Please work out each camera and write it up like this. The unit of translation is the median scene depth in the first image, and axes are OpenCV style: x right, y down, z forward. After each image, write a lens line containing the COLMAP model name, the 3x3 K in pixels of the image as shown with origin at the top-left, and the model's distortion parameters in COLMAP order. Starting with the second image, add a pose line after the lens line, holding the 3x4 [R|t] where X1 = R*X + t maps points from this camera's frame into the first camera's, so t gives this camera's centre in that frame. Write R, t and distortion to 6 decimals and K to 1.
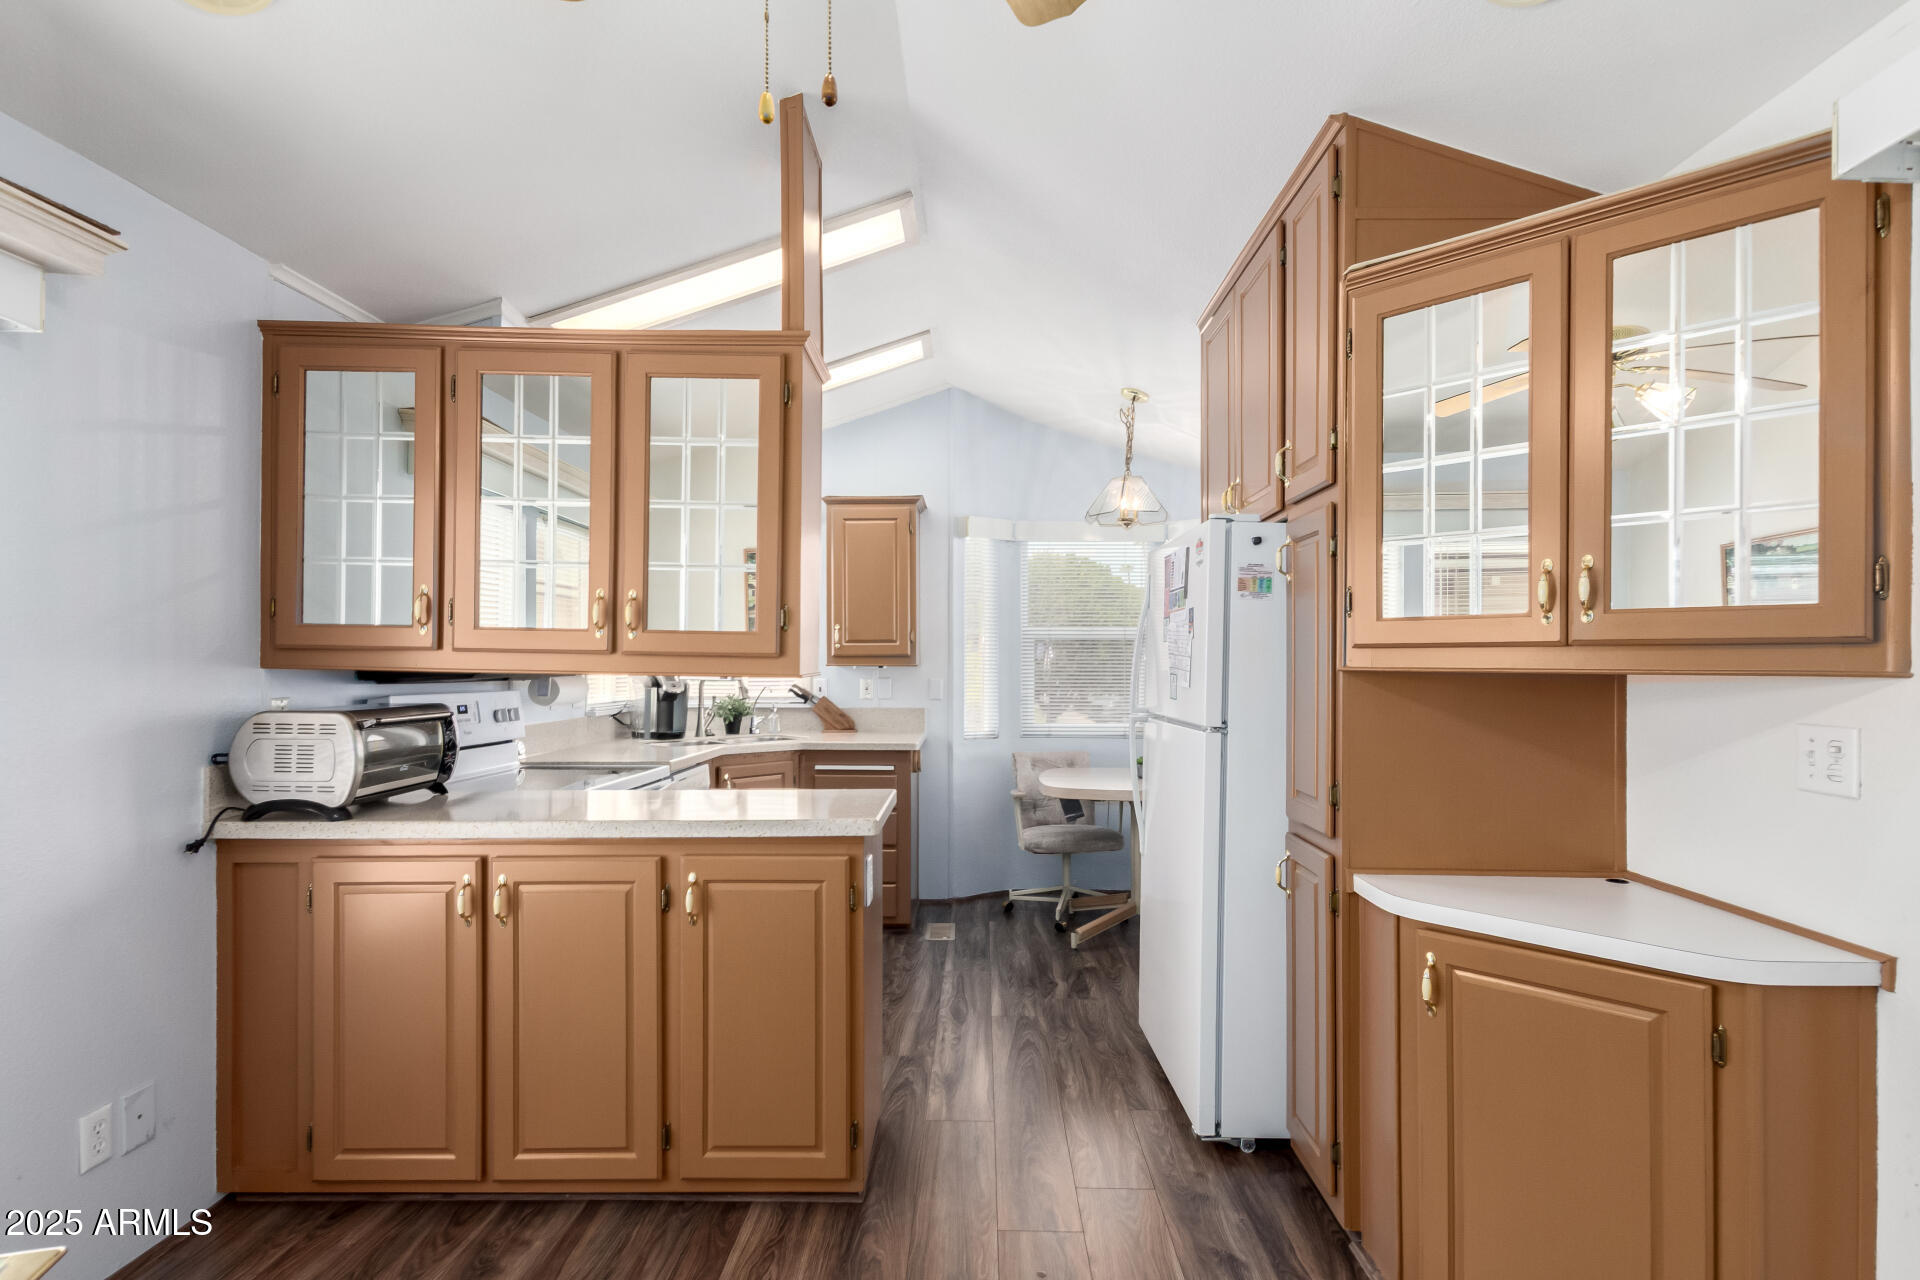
lens RADIAL K [[928.9, 0, 954.5], [0, 928.9, 656.7], [0, 0, 1]] dist [0.014405, -0.003806]
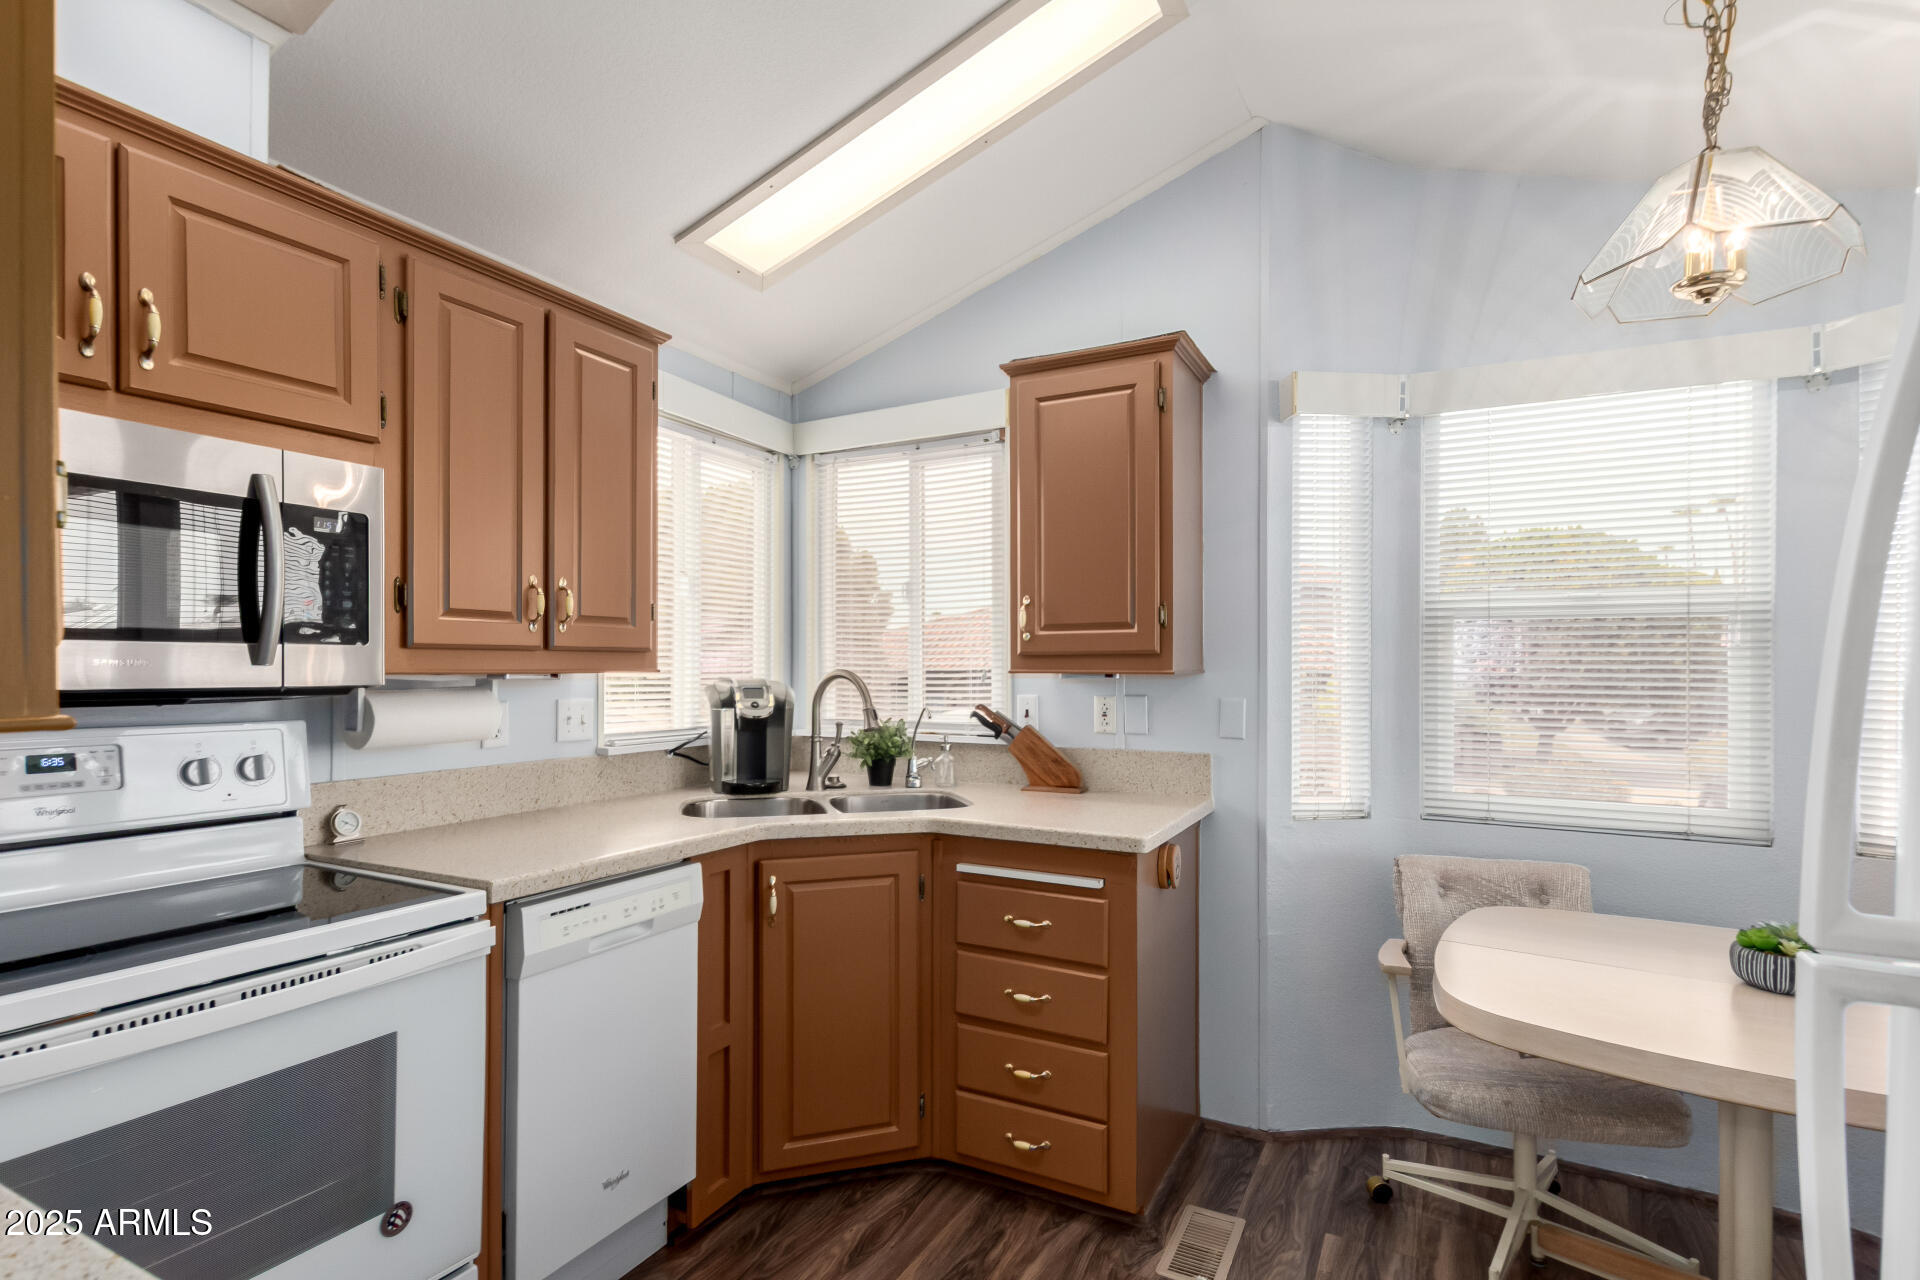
lens RADIAL K [[928.9, 0, 963.3], [0, 928.9, 661.1], [0, 0, 1]] dist [0.014405, -0.003806]
pose [[0.896620, -0.000260, -0.442801, 0.077065], [0.001519, 0.999996, 0.002488, 0.001400], [0.442798, -0.002903, 0.896617, 0.482160]]
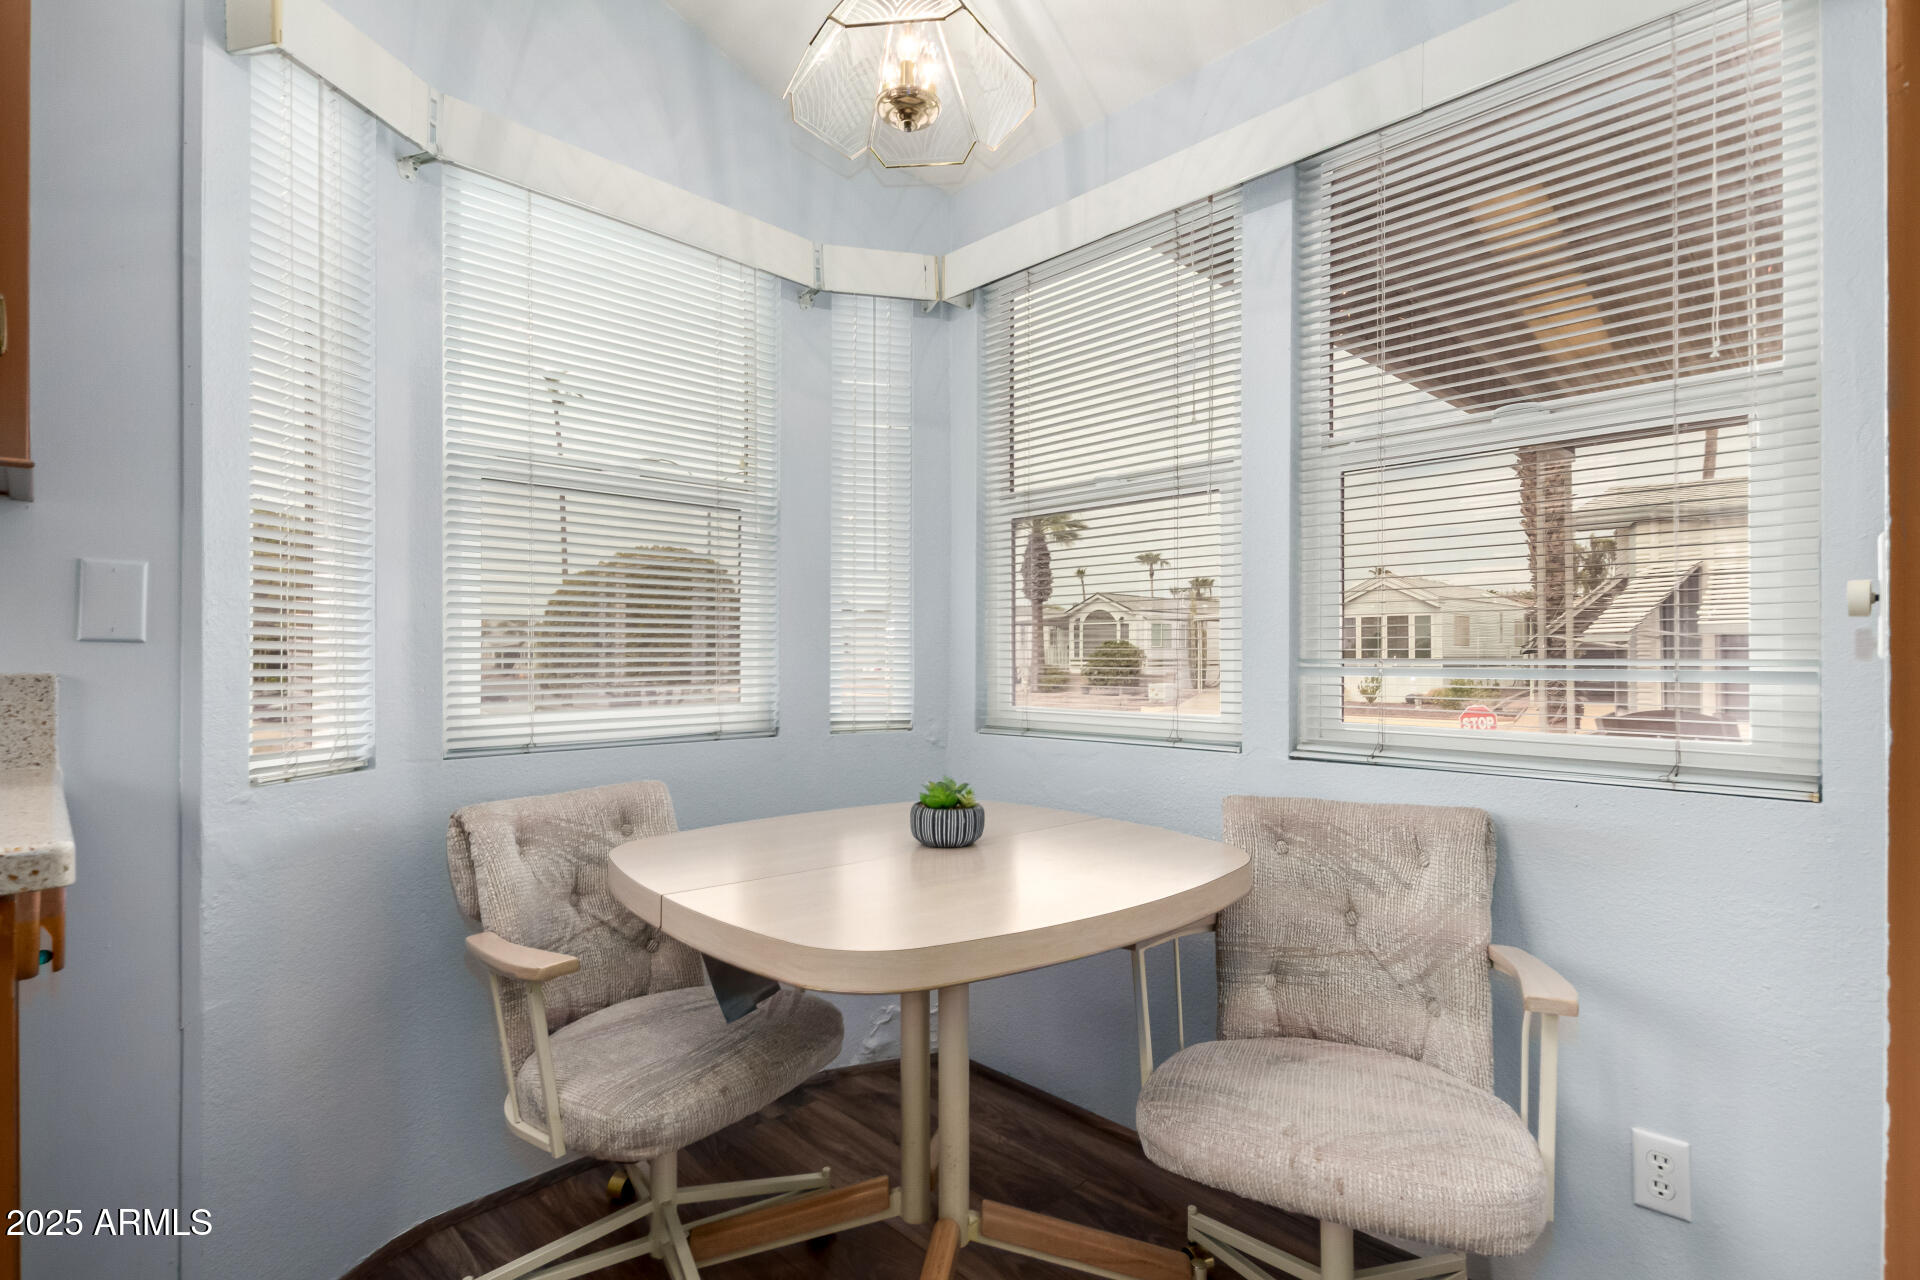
lens RADIAL K [[928.9, 0, 961.4], [0, 928.9, 645.7], [0, 0, 1]] dist [0.014405, -0.003806]
pose [[0.689201, 0.003074, 0.724564, -0.048333], [-0.004804, 0.999988, 0.000328, 0.047708], [-0.724554, -0.003707, 0.689208, 0.675474]]
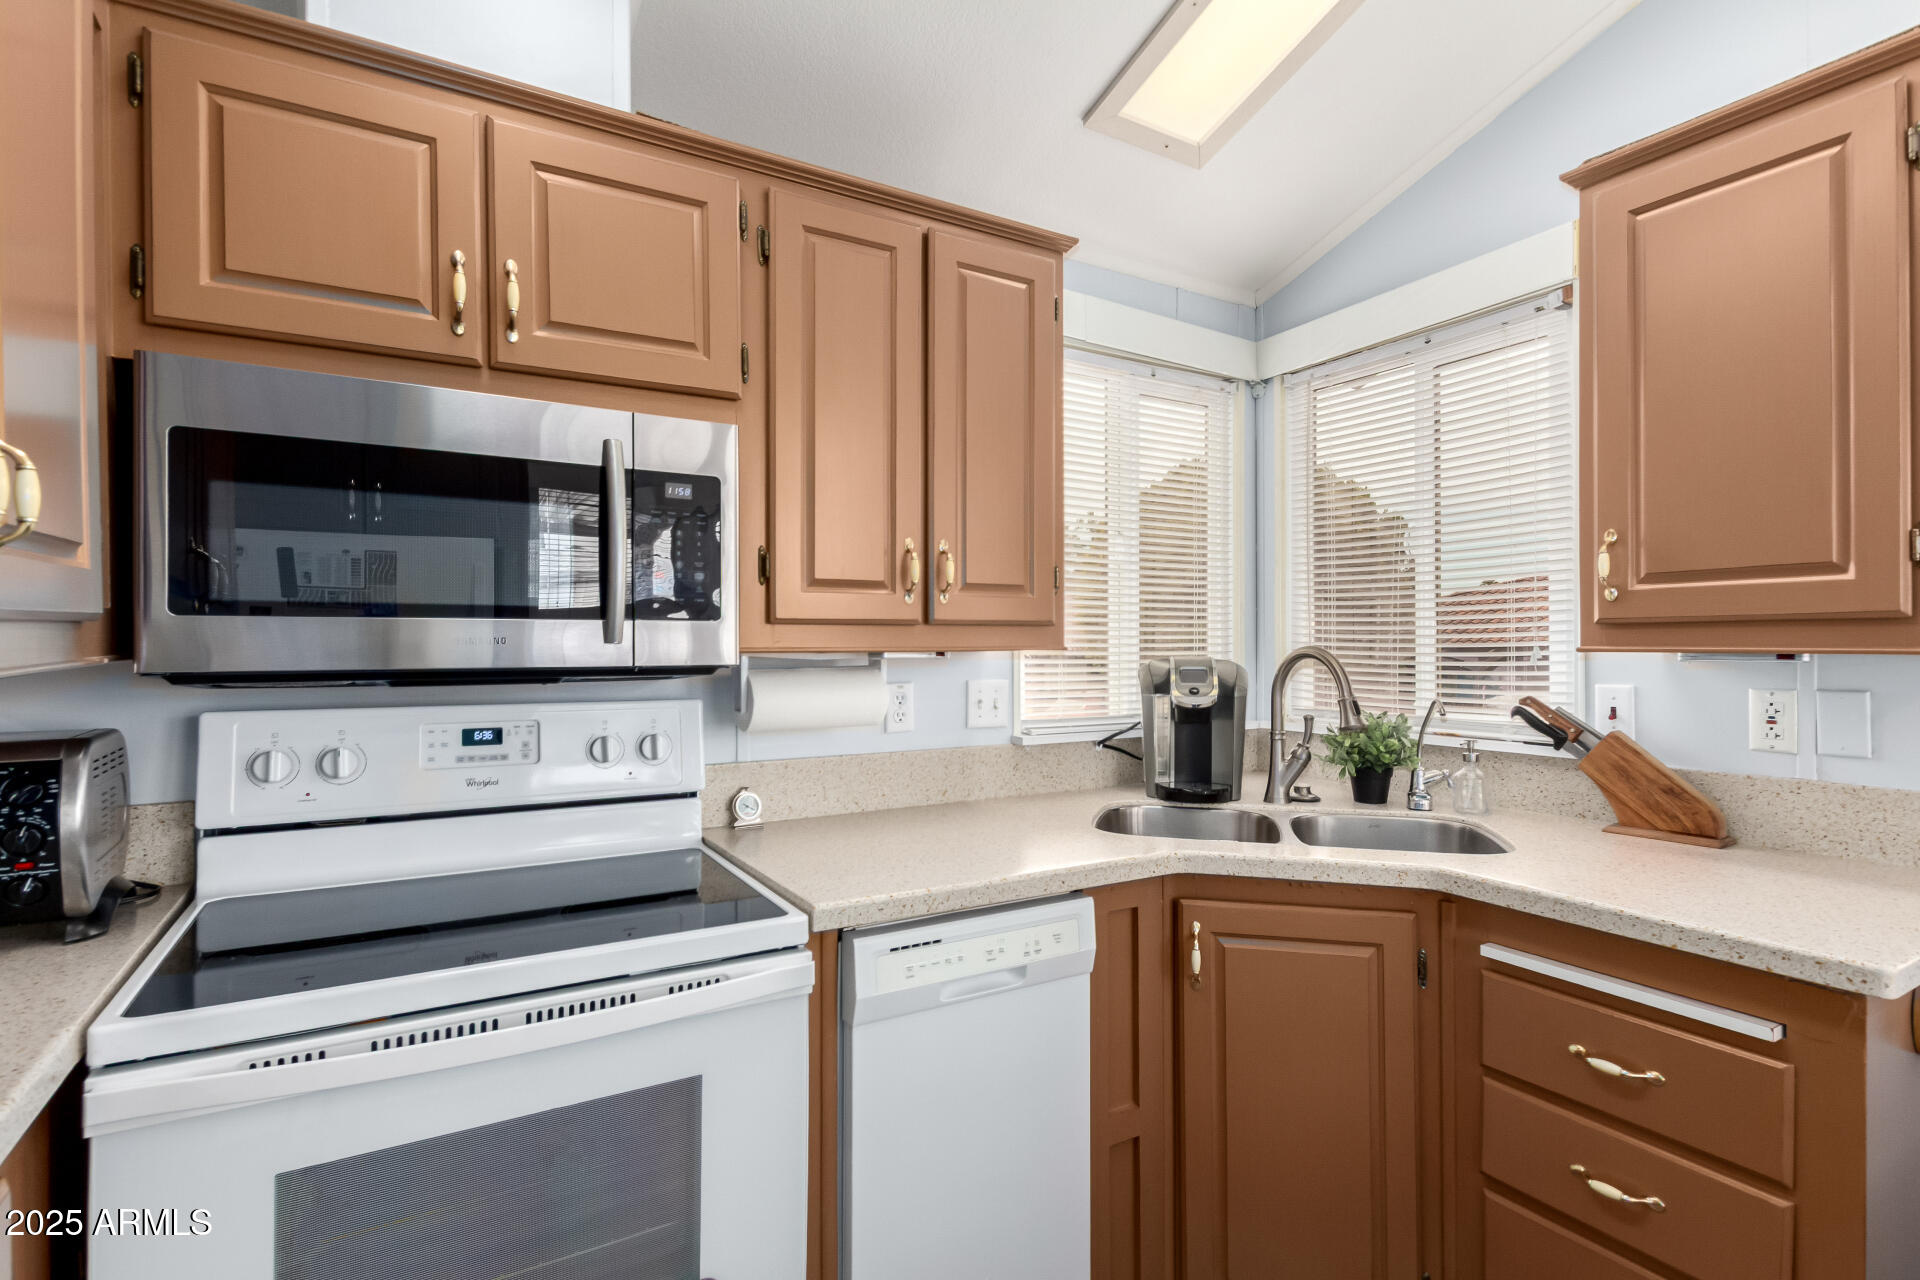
lens RADIAL K [[928.9, 0, 958.5], [0, 928.9, 641.7], [0, 0, 1]] dist [0.014405, -0.003806]
pose [[0.536891, -0.000308, -0.843651, 0.033213], [0.008994, 0.999945, 0.005358, 0.001979], [0.843604, -0.010464, 0.536865, 0.592700]]
